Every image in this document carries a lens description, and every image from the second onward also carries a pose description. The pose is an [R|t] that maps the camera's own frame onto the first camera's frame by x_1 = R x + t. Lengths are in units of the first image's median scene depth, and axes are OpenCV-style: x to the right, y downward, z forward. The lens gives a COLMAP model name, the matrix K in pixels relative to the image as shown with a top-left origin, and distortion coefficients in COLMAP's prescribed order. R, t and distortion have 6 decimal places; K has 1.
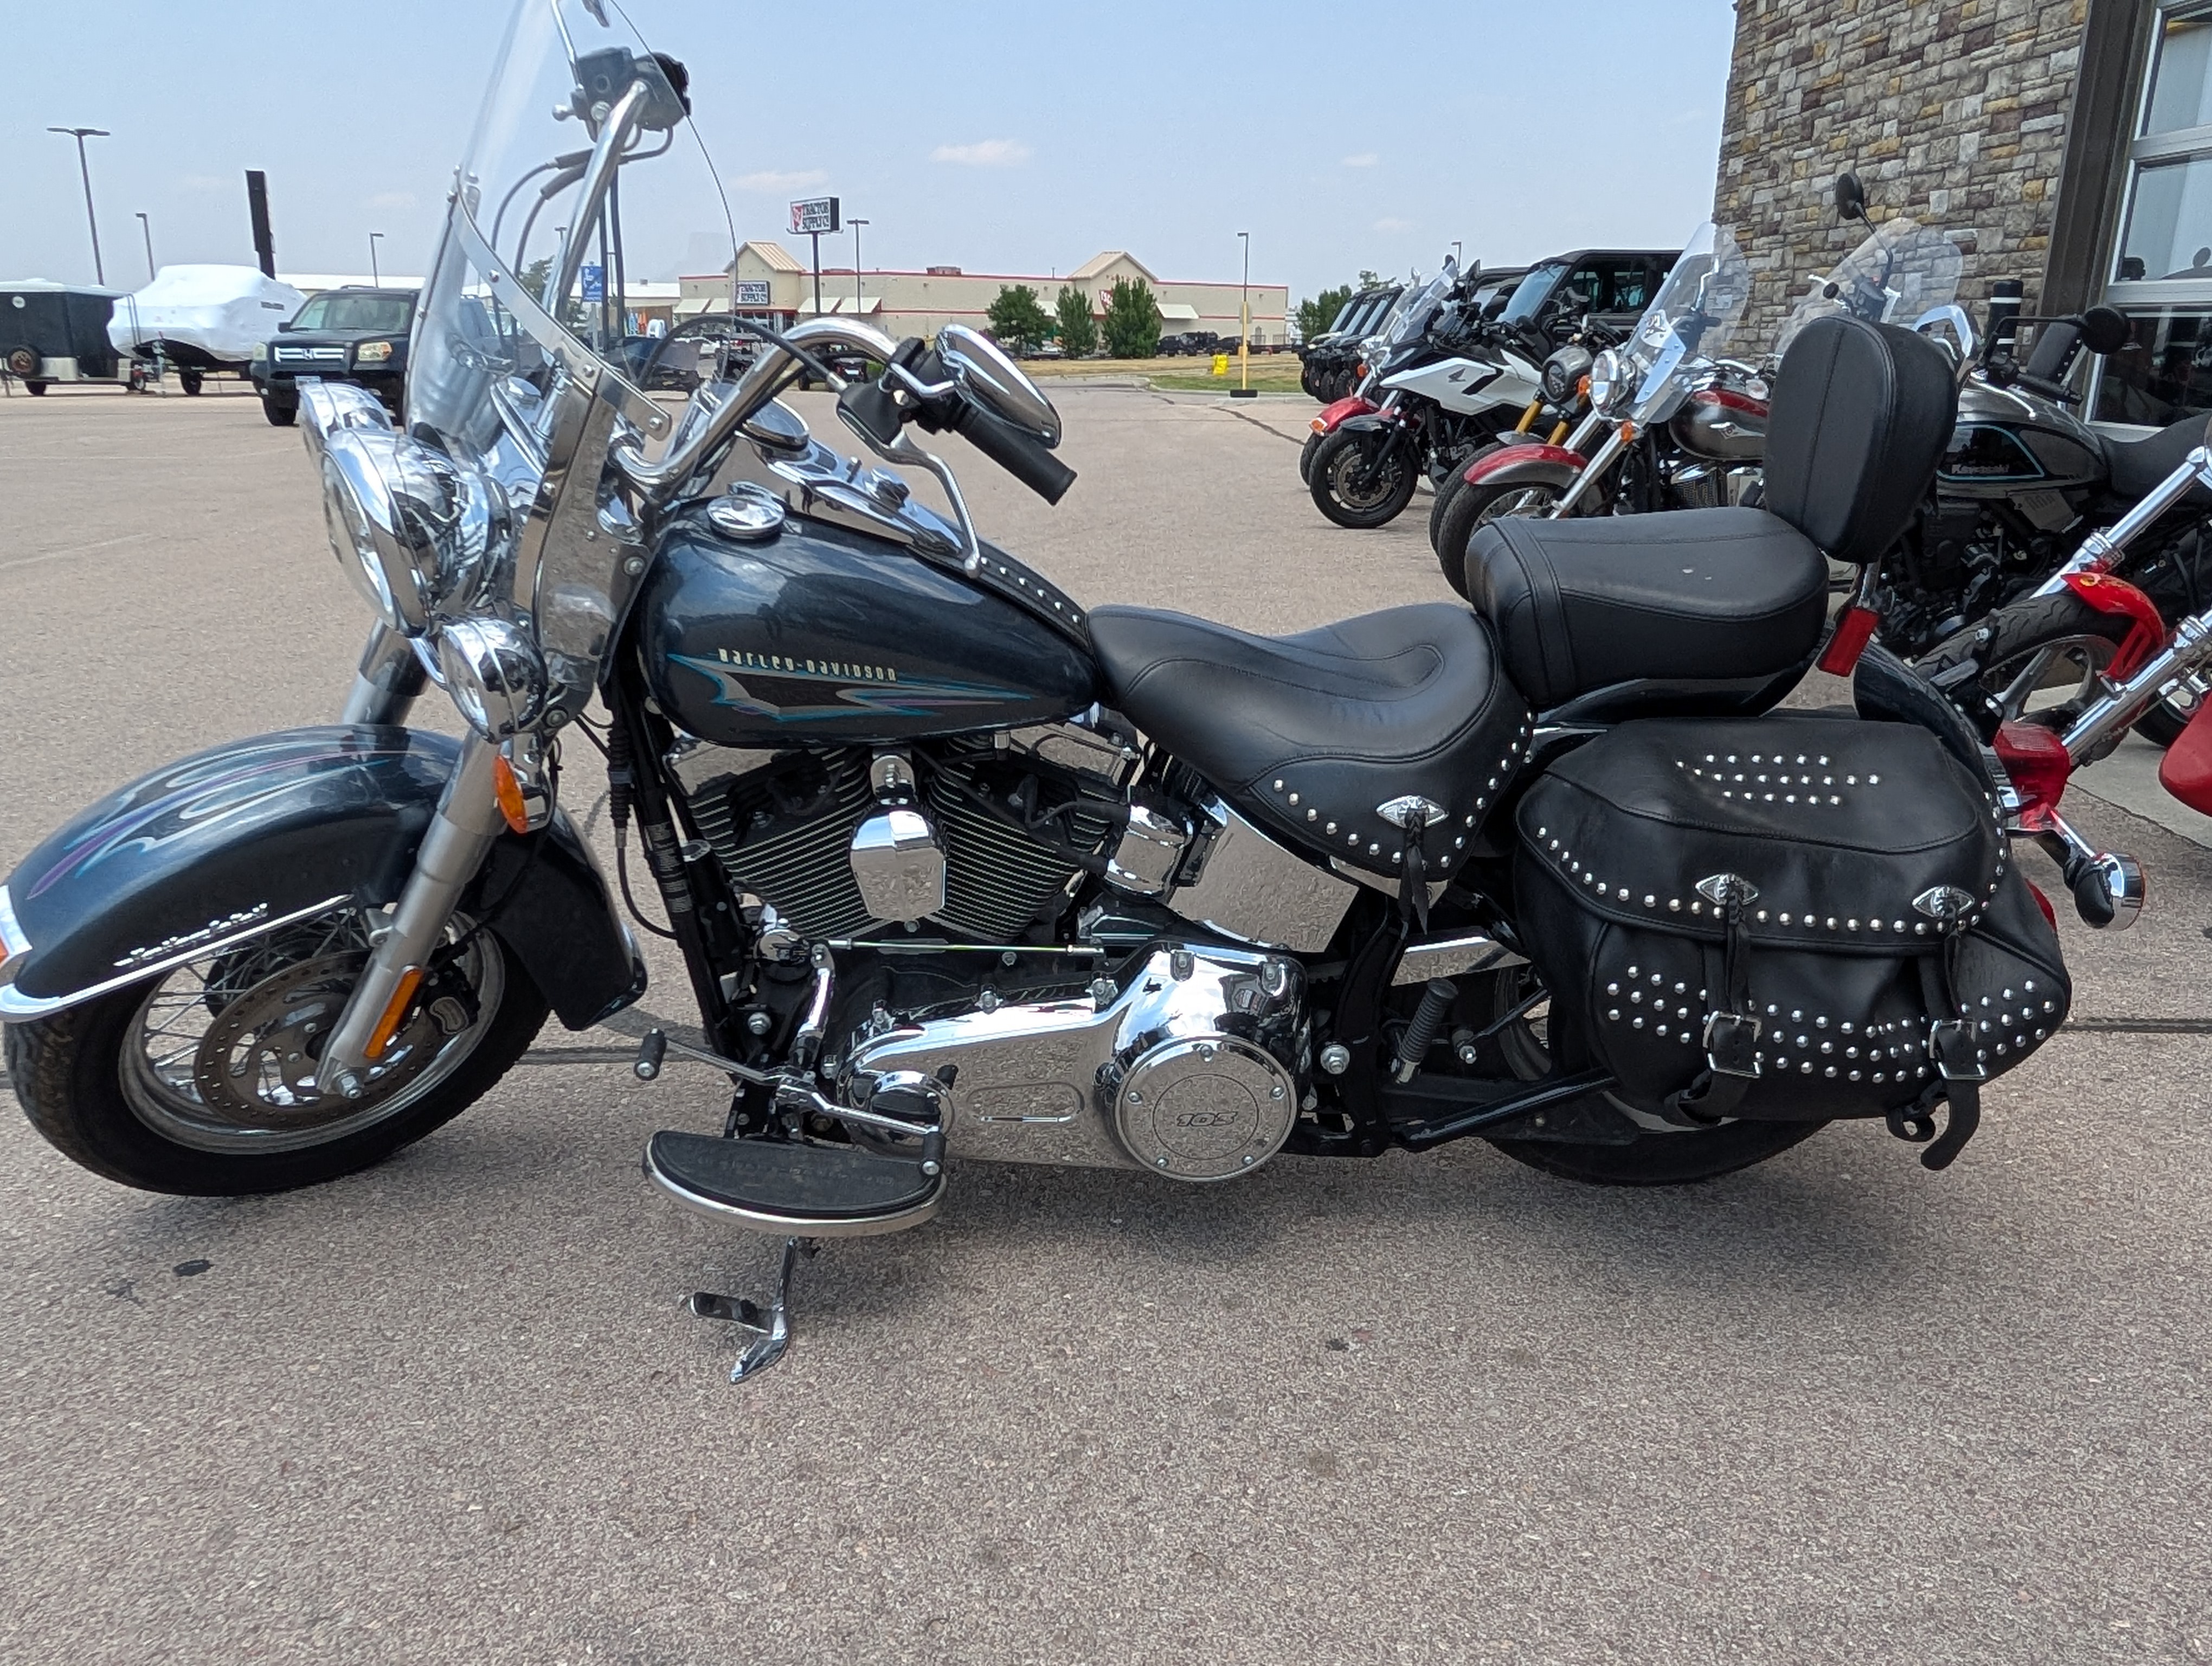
lens RADIAL K [[1805.2, 0, 1103.1], [0, 1805.2, 918.3], [0, 0, 1]] dist [-0.000870, -0.002746]
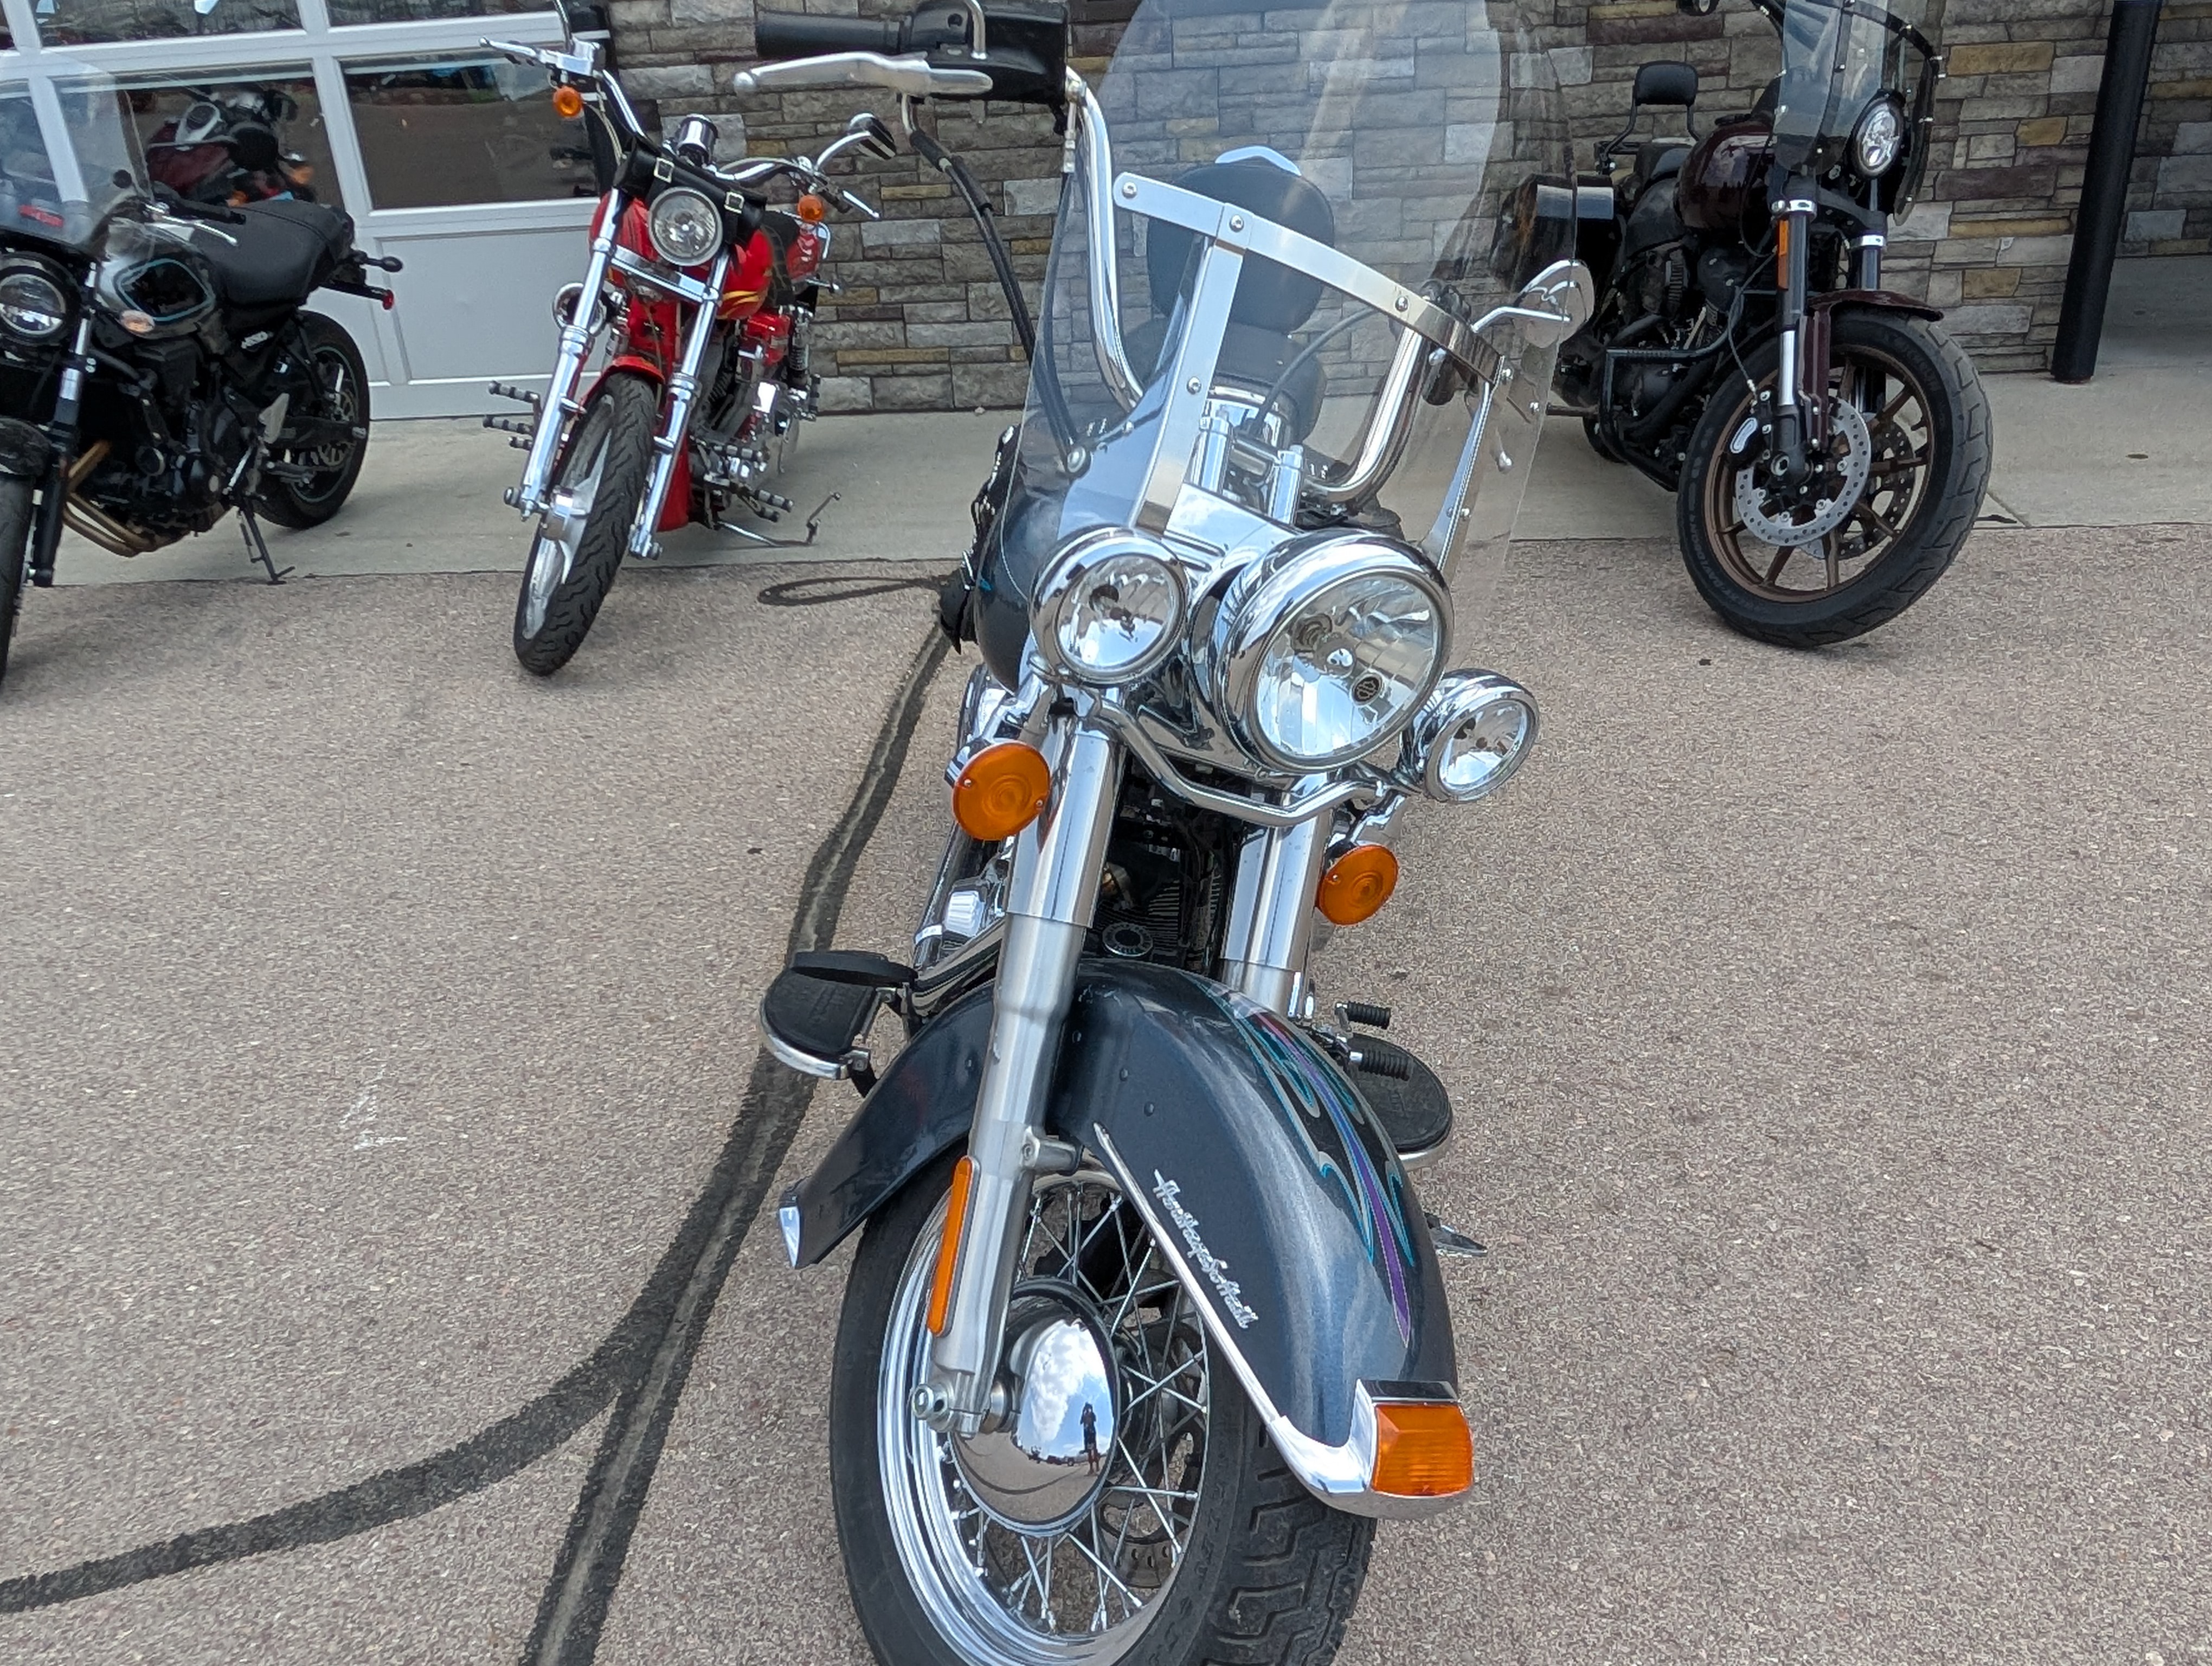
lens RADIAL K [[1805.2, 0, 1103.1], [0, 1805.2, 918.3], [0, 0, 1]] dist [-0.000870, -0.002746]
pose [[0.129782, -0.480616, 0.867274, -0.978678], [0.366883, 0.835870, 0.408312, -0.402991], [-0.921170, 0.265196, 0.284811, 0.752394]]
